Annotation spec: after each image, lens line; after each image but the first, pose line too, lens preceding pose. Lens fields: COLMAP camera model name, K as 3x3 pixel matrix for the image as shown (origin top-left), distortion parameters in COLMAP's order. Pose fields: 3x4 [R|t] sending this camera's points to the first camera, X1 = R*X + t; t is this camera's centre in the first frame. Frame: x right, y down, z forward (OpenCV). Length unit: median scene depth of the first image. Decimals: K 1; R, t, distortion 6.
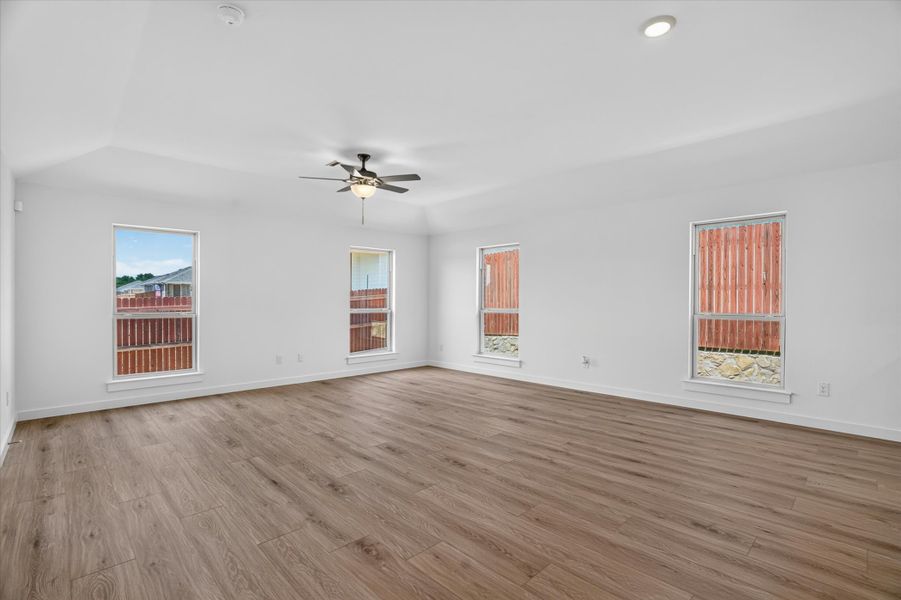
lens RADIAL K [[425.7, 0, 450.5], [0, 425.7, 300.0], [0, 0, 1]] dist [-0.055495, 0.021908]
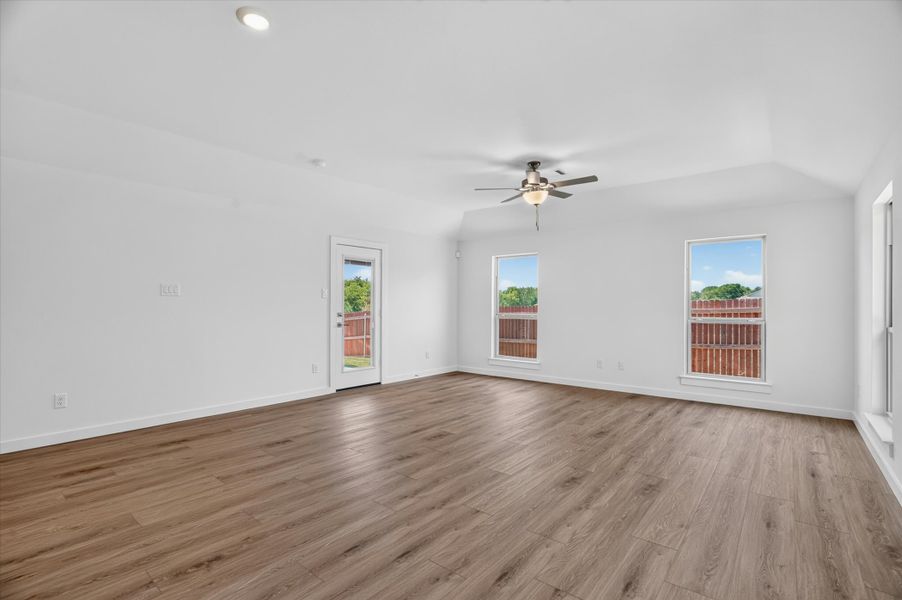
lens RADIAL K [[420.0, 0, 451.9], [0, 420.0, 303.3], [0, 0, 1]] dist [-0.053253, 0.020117]
pose [[0.117000, -0.003421, -0.993126, 0.809263], [-0.002676, 0.999989, -0.003760, -0.002837], [0.993128, 0.003098, 0.116989, 0.738027]]
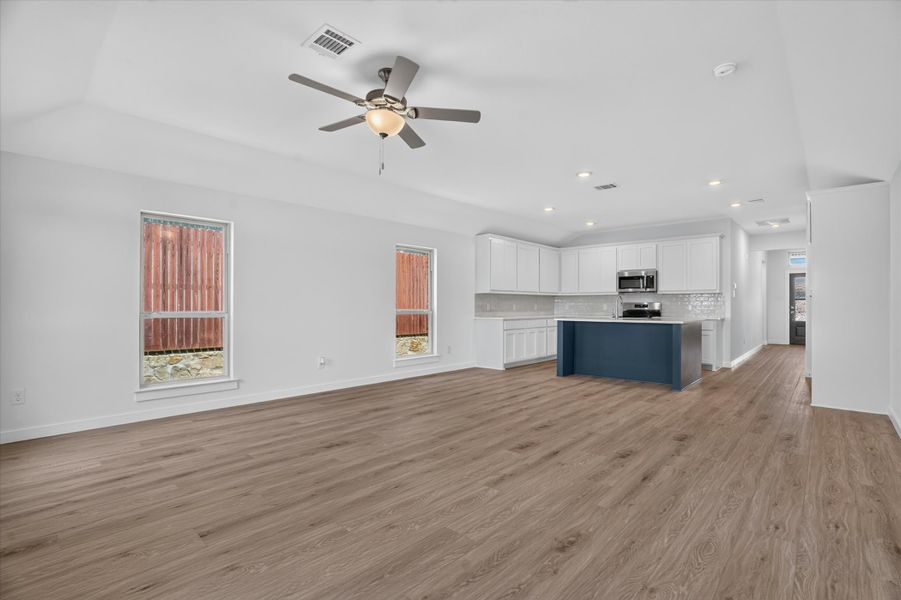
lens RADIAL K [[419.5, 0, 451.4], [0, 419.5, 303.3], [0, 0, 1]] dist [-0.053253, 0.020117]
pose [[-0.063633, 0.008747, 0.997935, -0.907602], [-0.000872, 0.999961, -0.008820, 0.018894], [-0.997973, -0.001432, -0.063623, 1.007468]]
